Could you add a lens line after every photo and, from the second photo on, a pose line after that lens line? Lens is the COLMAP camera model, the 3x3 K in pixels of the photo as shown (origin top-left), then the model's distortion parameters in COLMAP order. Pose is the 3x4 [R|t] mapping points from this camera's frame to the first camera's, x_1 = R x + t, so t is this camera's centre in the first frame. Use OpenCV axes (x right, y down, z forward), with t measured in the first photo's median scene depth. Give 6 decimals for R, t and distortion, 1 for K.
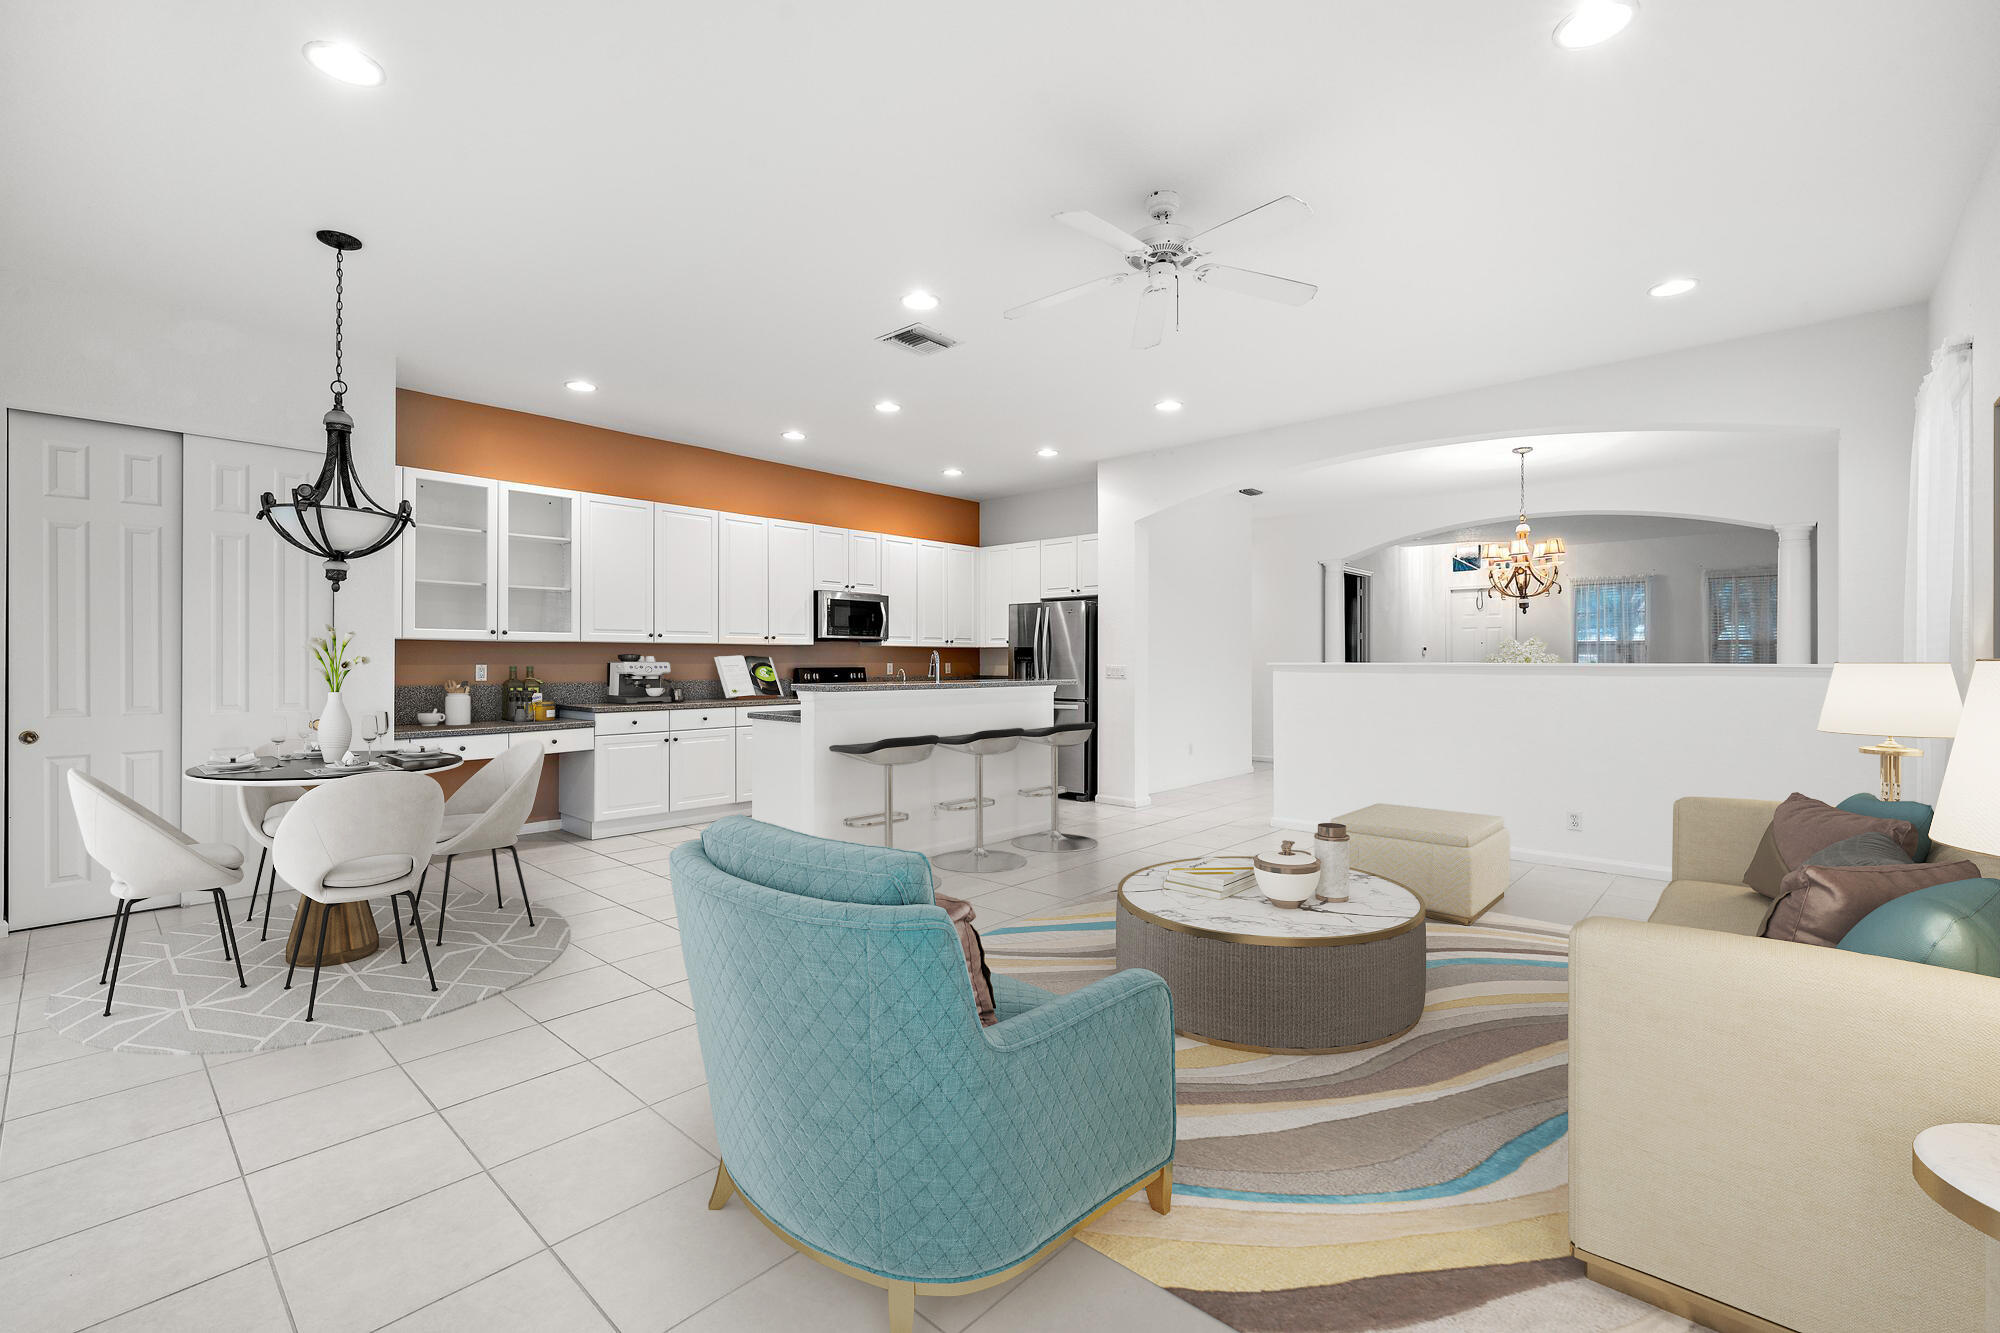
lens RADIAL K [[855.7, 0, 996.9], [0, 855.7, 658.6], [0, 0, 1]] dist [0.000556, 0.000478]
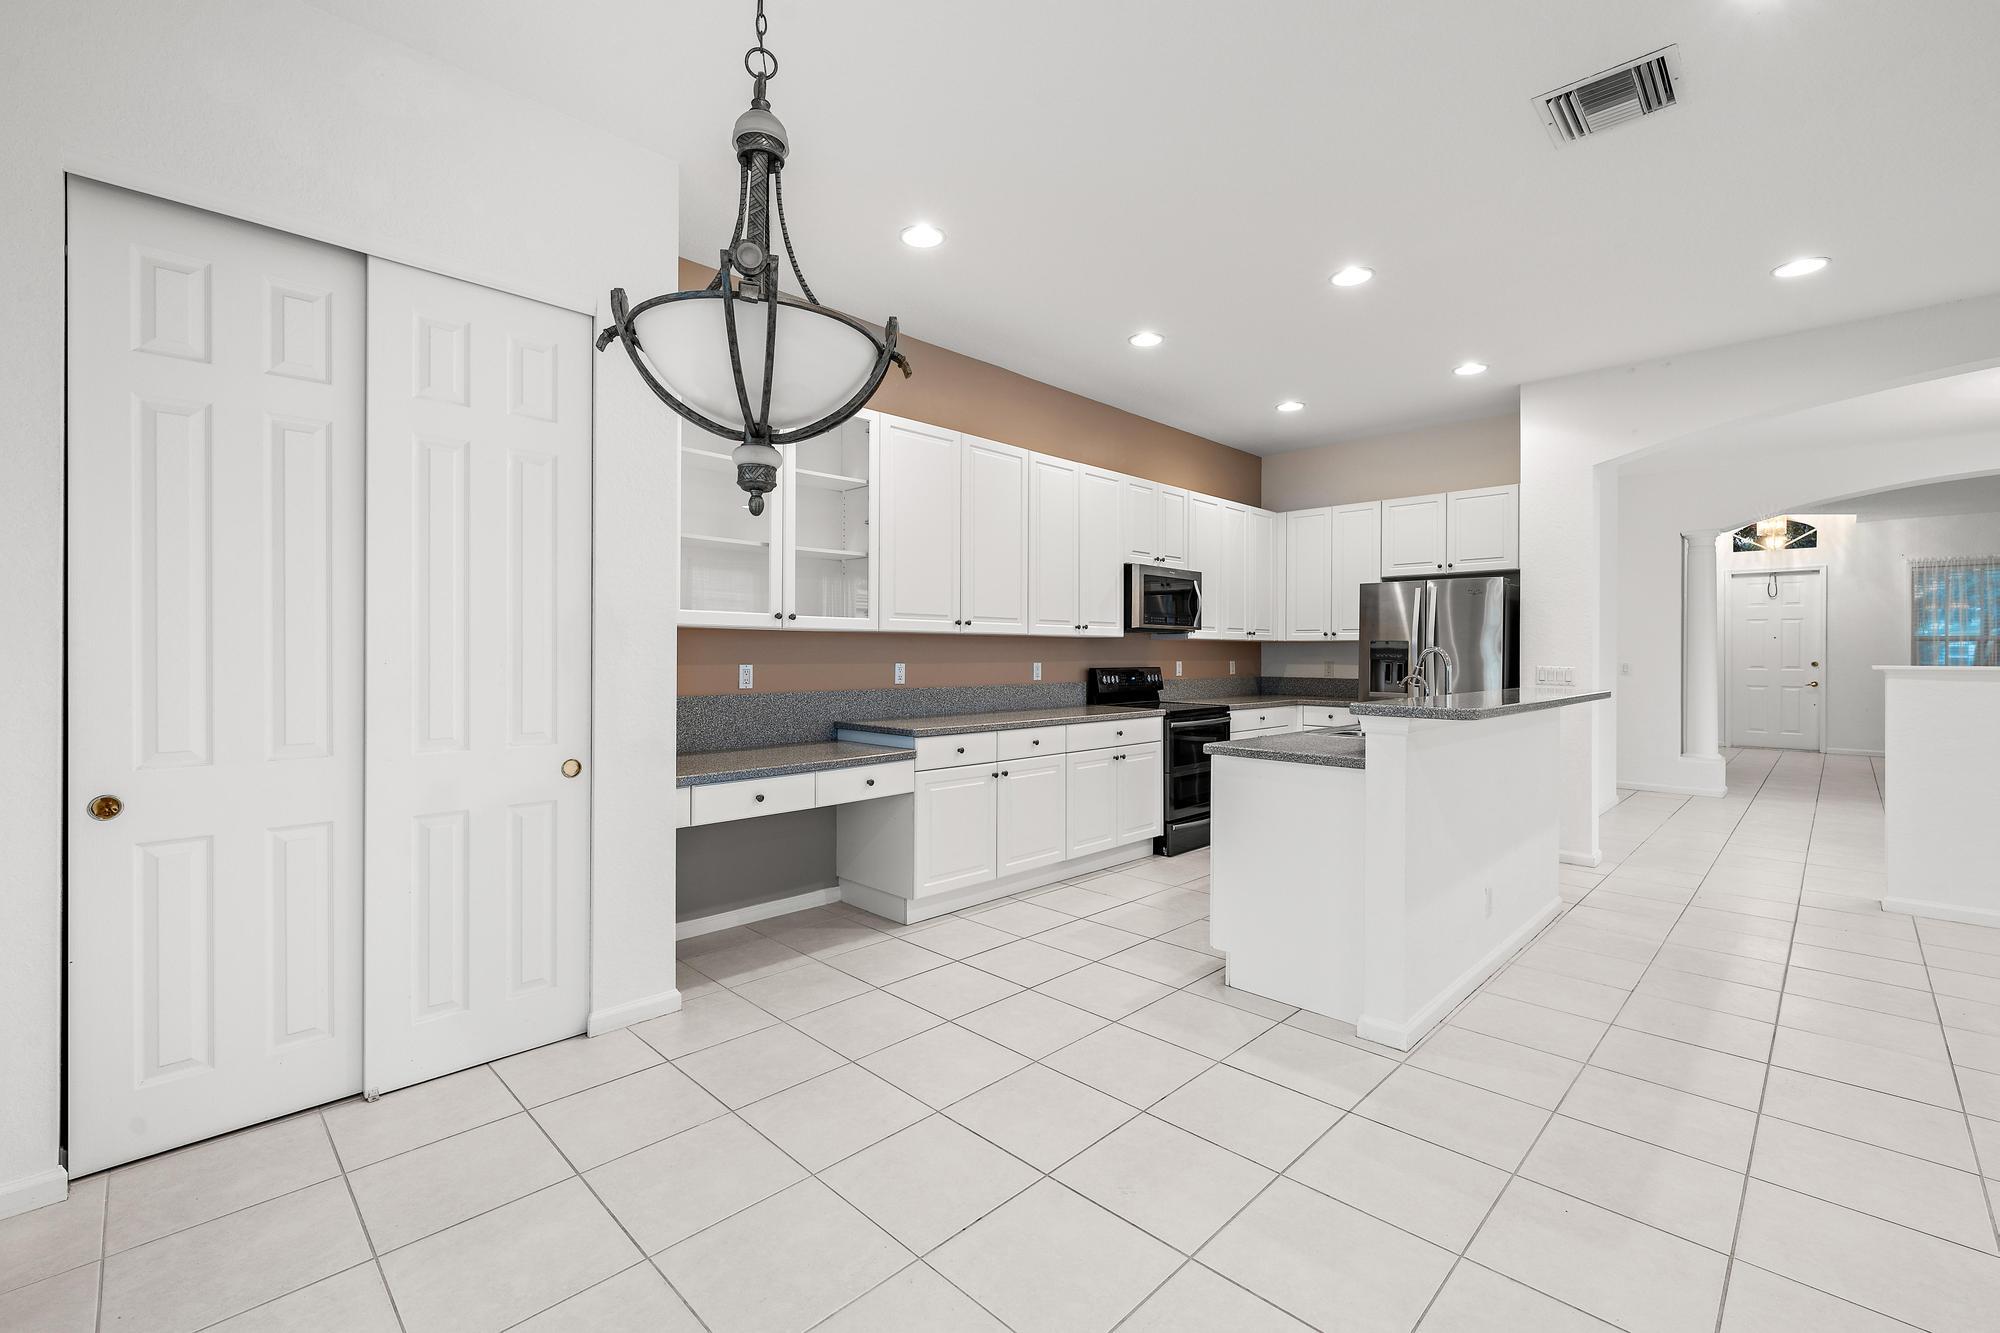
lens RADIAL K [[848.7, 0, 996.5], [0, 848.7, 655.7], [0, 0, 1]] dist [0.001162, -0.000693]
pose [[0.999263, 0.003197, -0.038246, -0.378613], [-0.003067, 0.999989, 0.003463, -0.002974], [0.038257, -0.003344, 0.999262, 0.336463]]
